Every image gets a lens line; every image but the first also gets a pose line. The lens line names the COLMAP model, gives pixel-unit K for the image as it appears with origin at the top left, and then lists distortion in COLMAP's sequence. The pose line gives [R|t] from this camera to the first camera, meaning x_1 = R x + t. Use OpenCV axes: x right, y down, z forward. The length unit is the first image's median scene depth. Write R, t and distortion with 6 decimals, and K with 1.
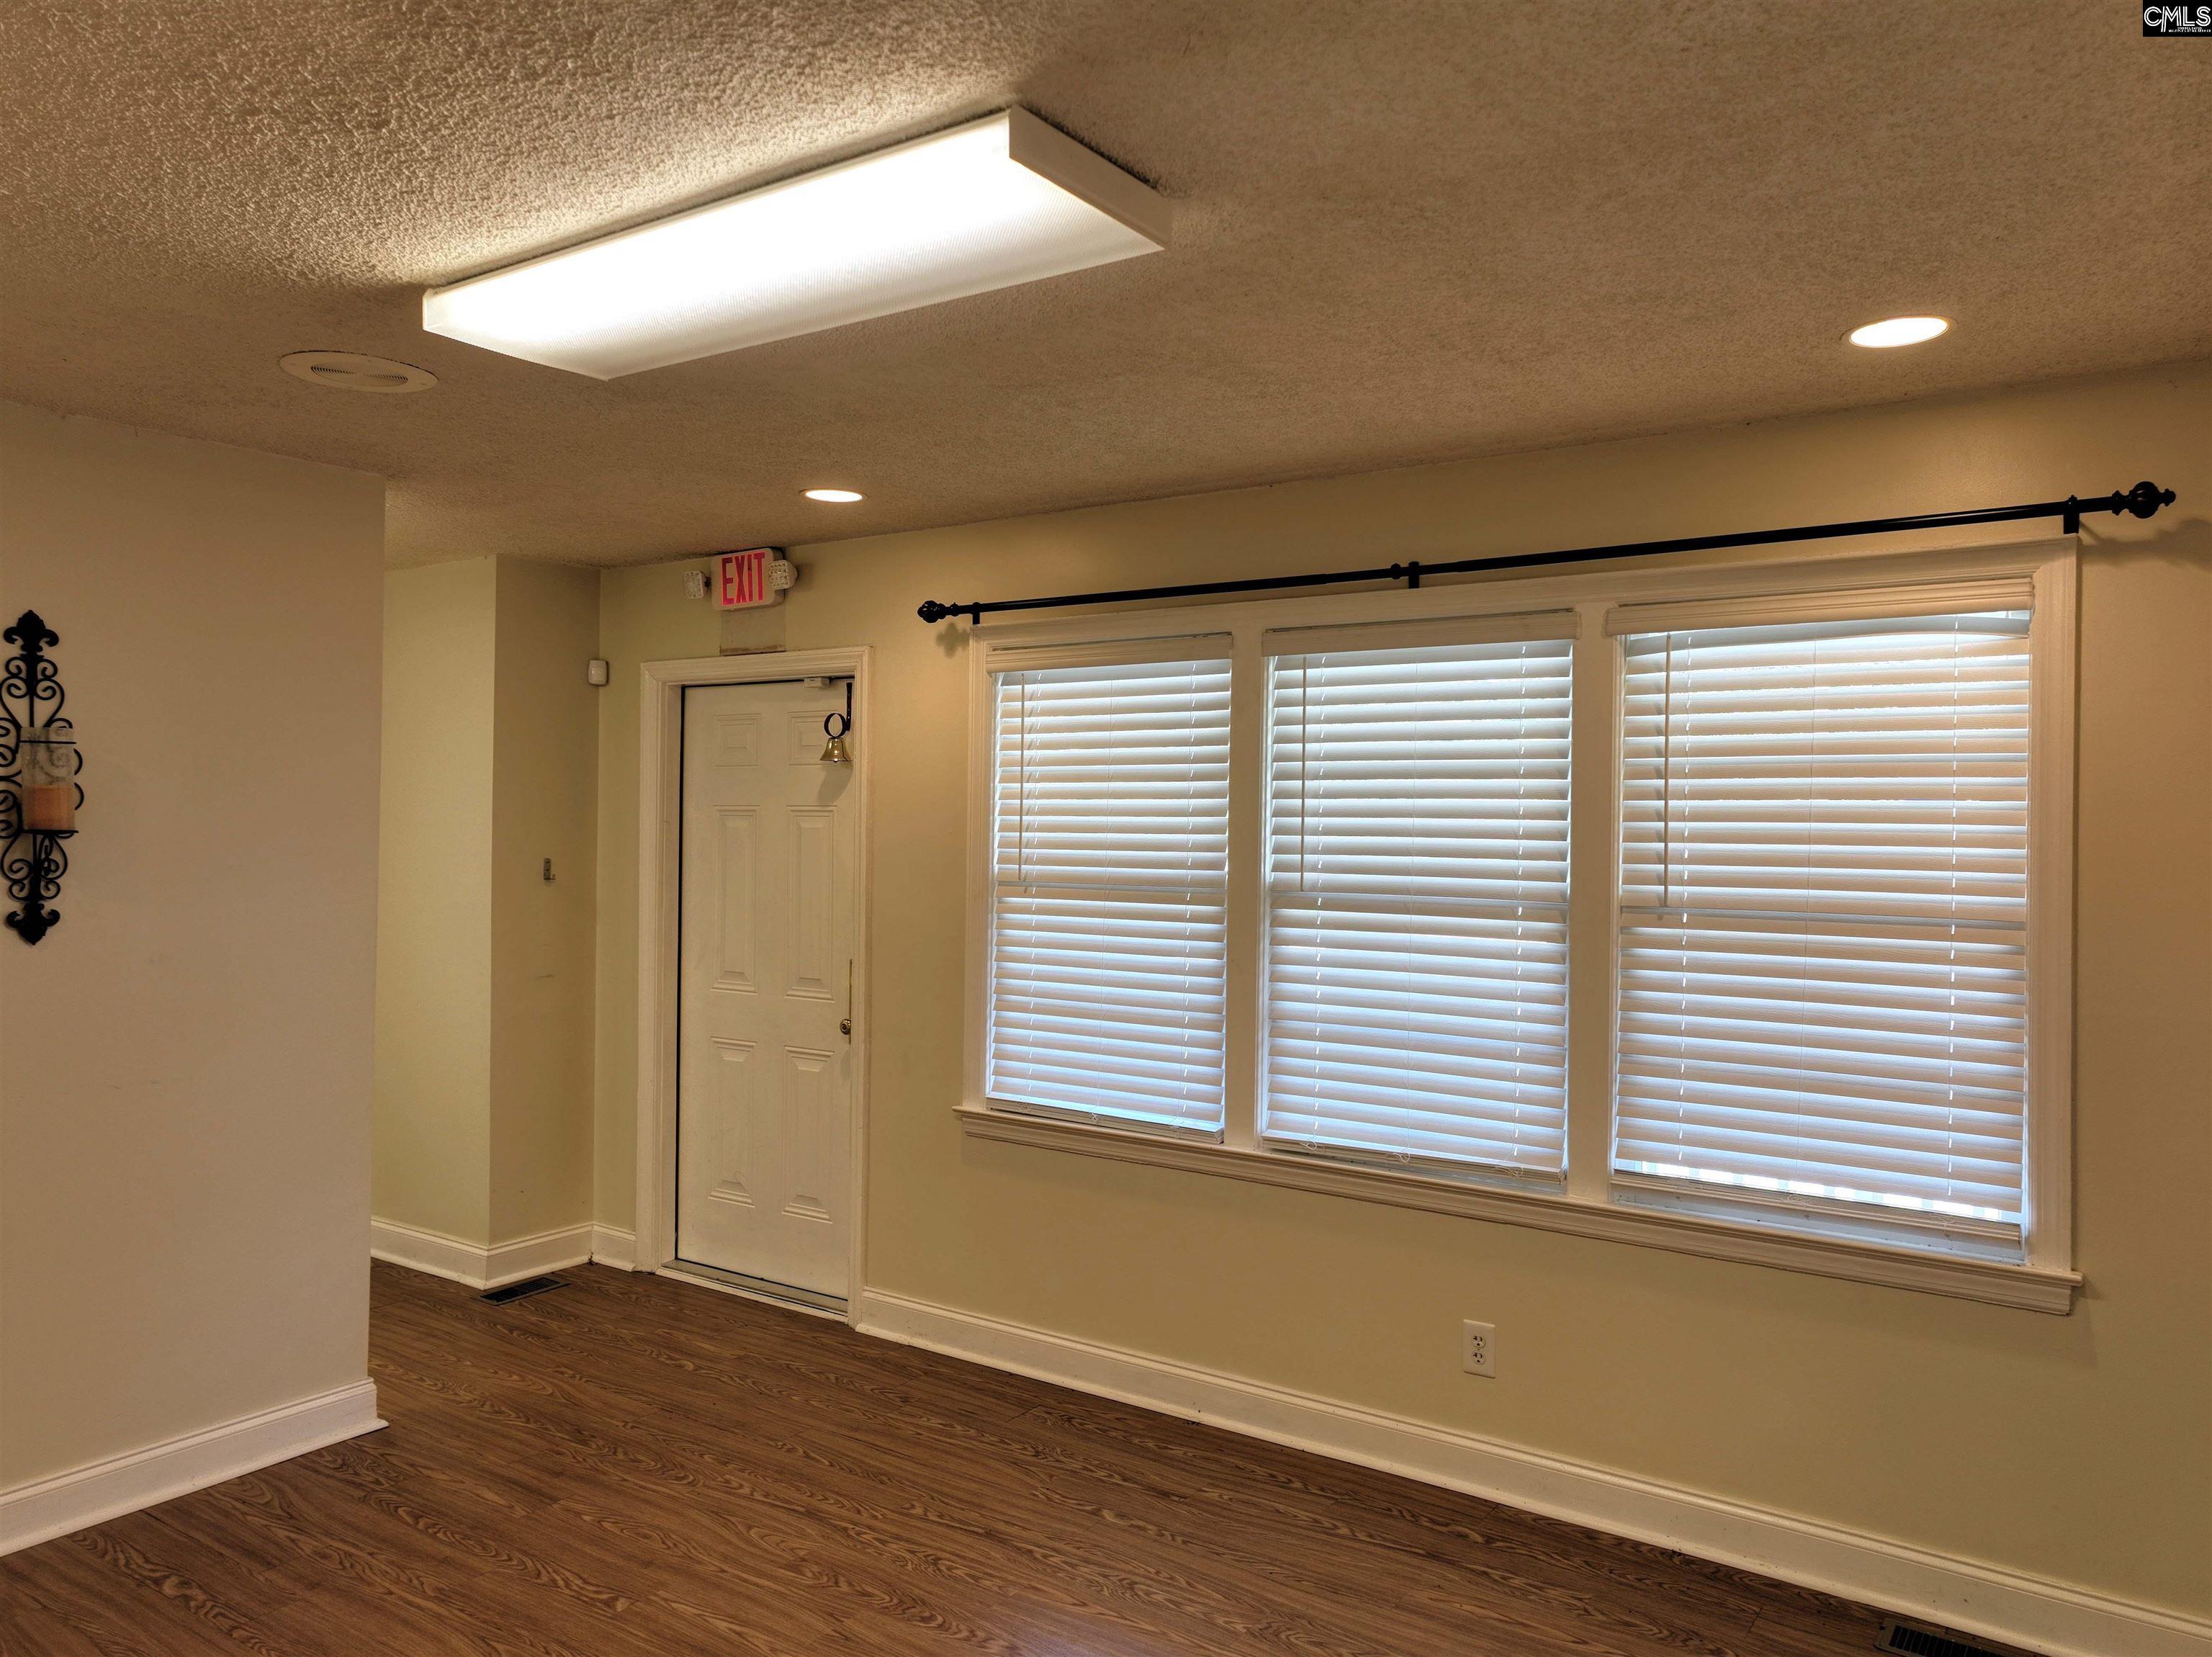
lens RADIAL K [[1567.5, 0, 1116.9], [0, 1567.5, 821.9], [0, 0, 1]] dist [0.006845, 0.000895]
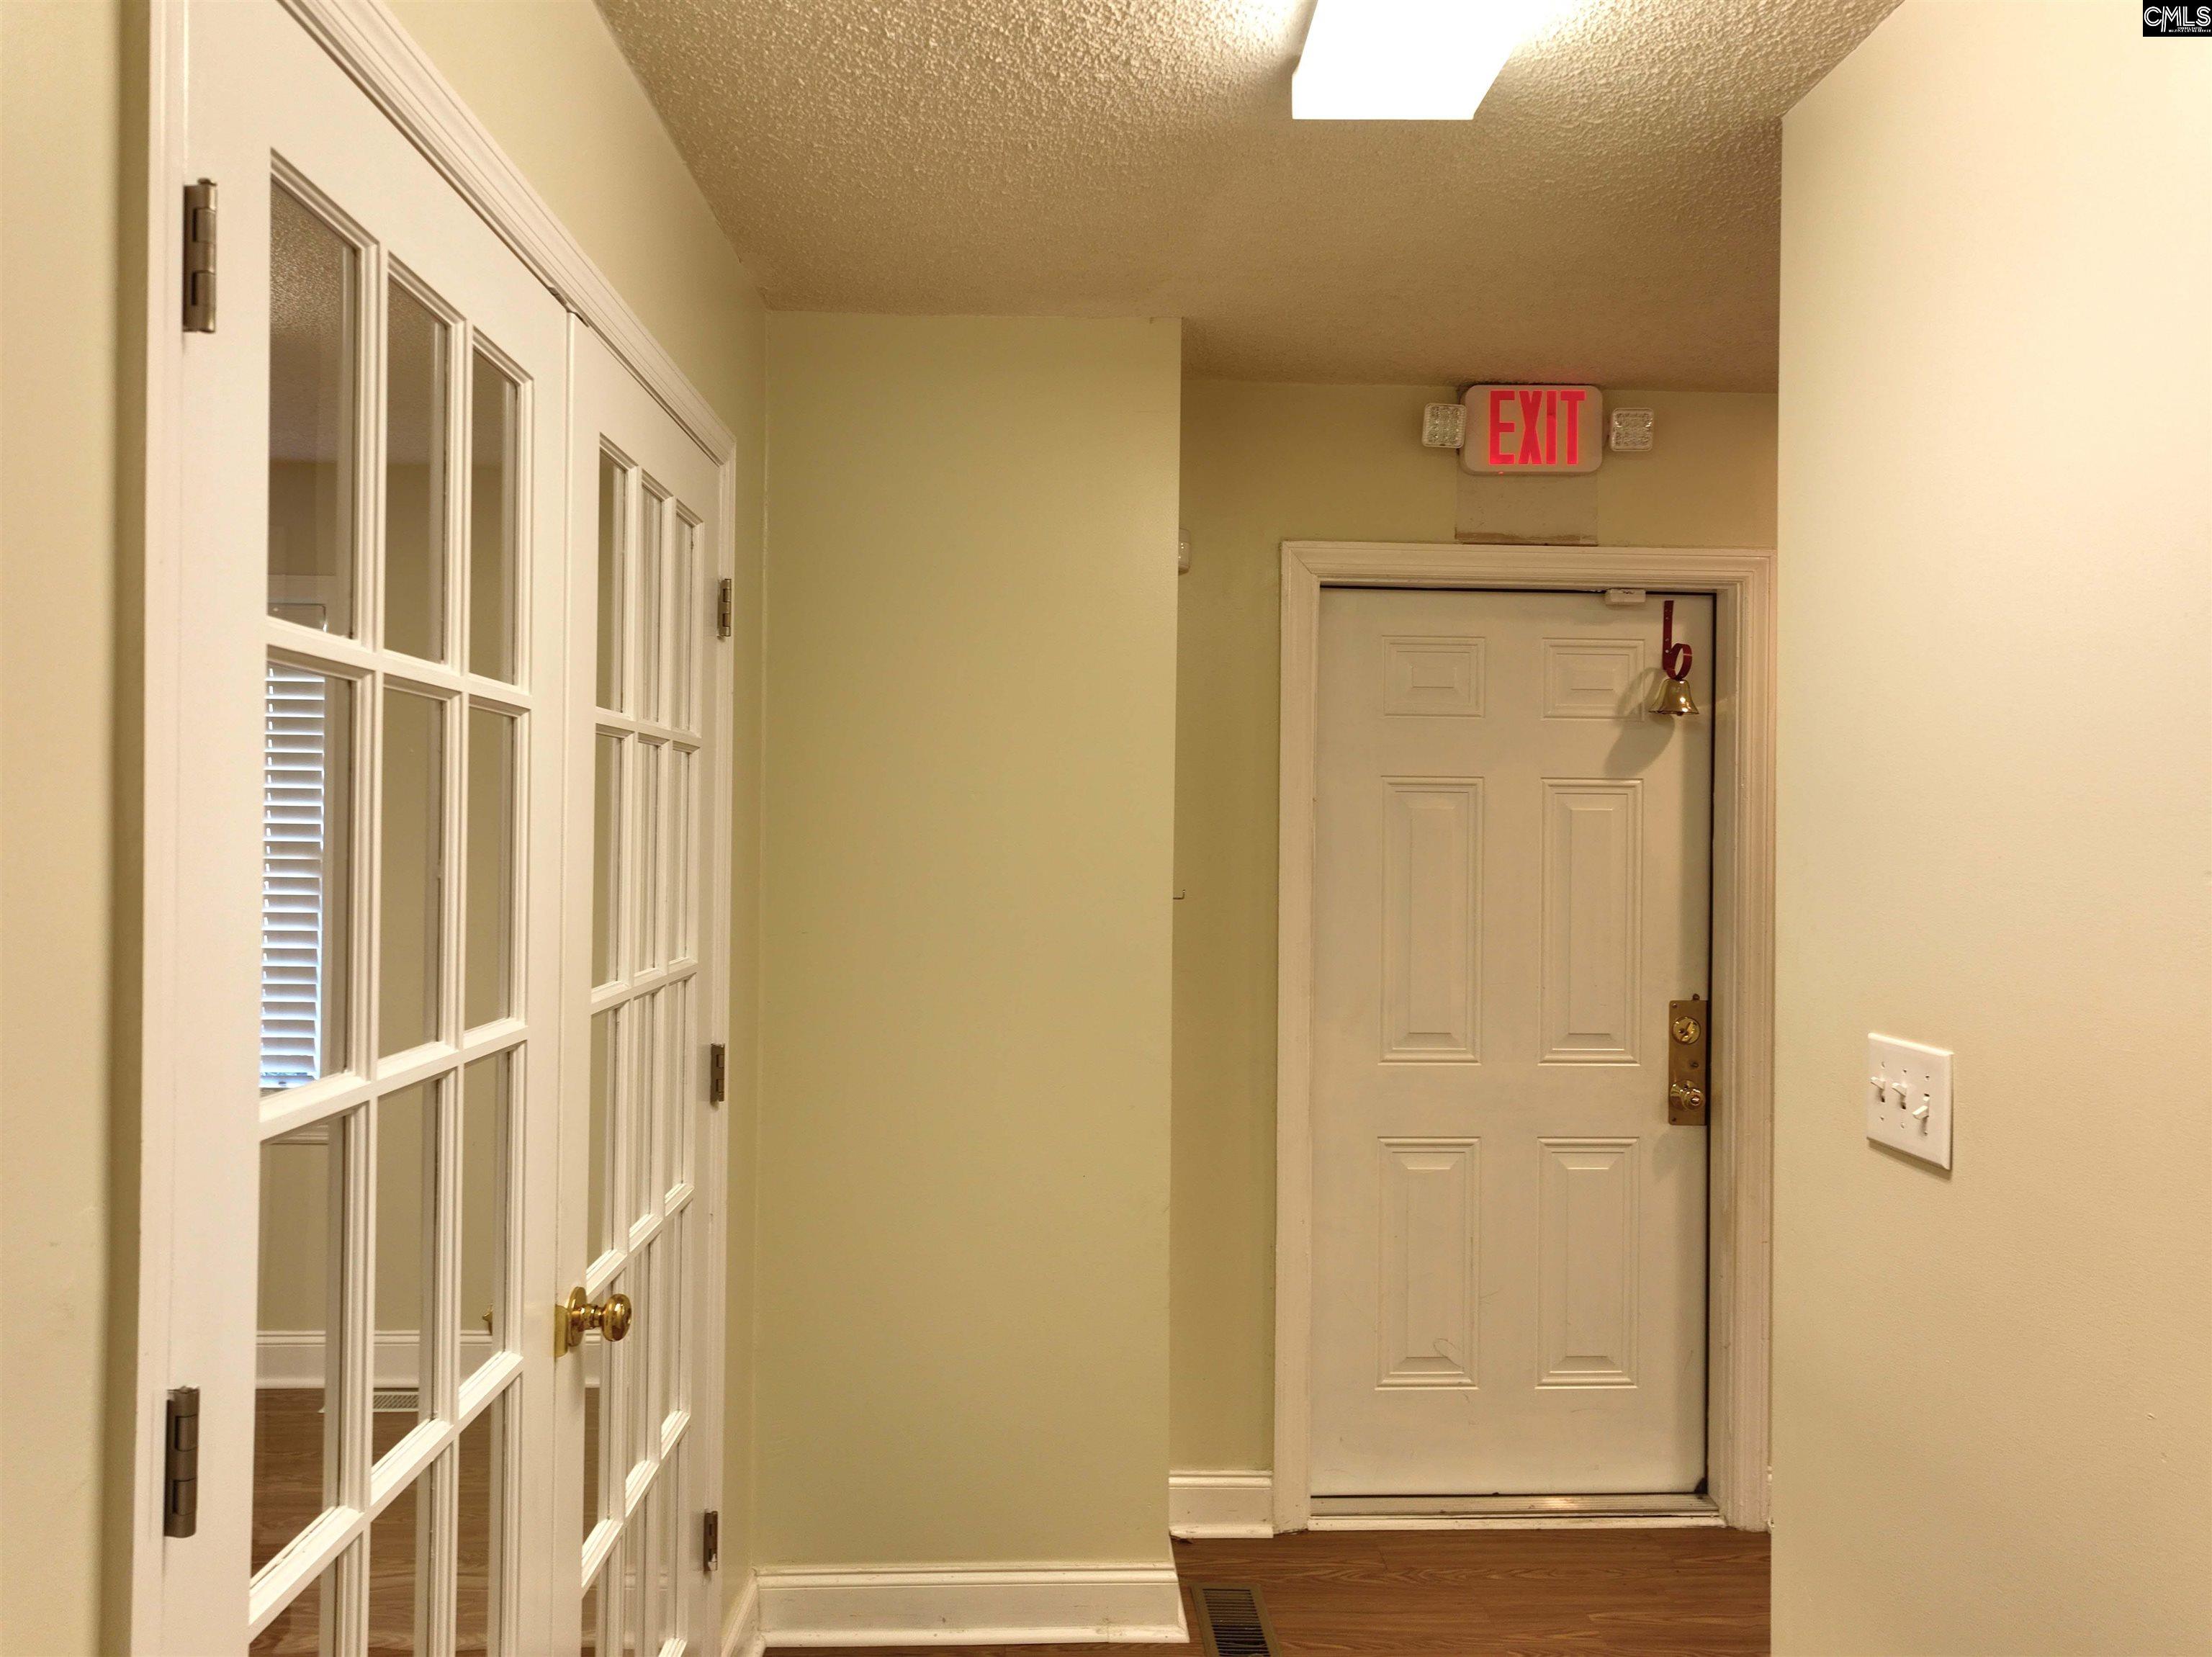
lens RADIAL K [[1567.5, 0, 1104.6], [0, 1567.5, 832.0], [0, 0, 1]] dist [0.006845, 0.000895]
pose [[0.801755, -0.003431, 0.597643, -0.765609], [0.000098, 0.999984, 0.005609, 0.008958], [-0.597653, -0.004439, 0.801743, 0.580758]]
